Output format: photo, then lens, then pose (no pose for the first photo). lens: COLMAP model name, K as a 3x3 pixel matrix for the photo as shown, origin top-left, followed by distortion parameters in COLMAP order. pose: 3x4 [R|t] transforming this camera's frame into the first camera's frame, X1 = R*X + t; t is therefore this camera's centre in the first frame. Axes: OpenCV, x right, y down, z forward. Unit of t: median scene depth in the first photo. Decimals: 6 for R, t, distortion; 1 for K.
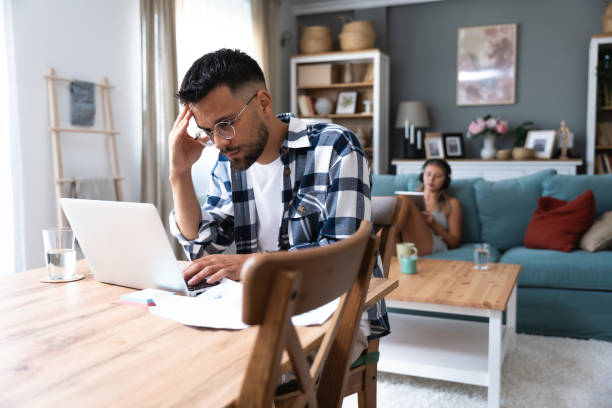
lens RADIAL K [[606.6, 0, 306.0], [0, 606.6, 204.0], [0, 0, 1]] dist [0.006451, 0.012434]
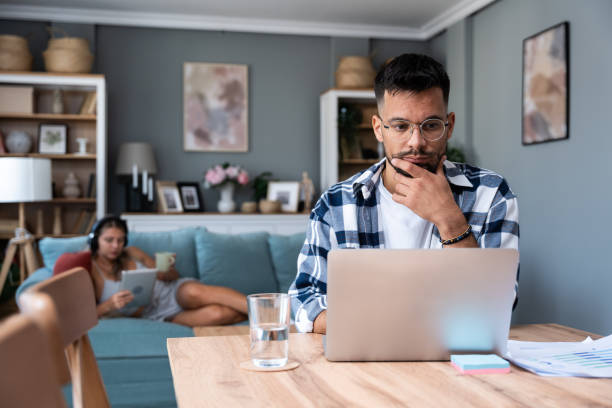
lens RADIAL K [[762.3, 0, 306.0], [0, 762.3, 204.0], [0, 0, 1]] dist [0.005063, 0.016757]
pose [[0.796561, 0.009855, 0.604478, -0.272269], [0.047637, 0.995735, -0.079007, 0.005771], [-0.602679, 0.091730, 0.792694, 0.055847]]
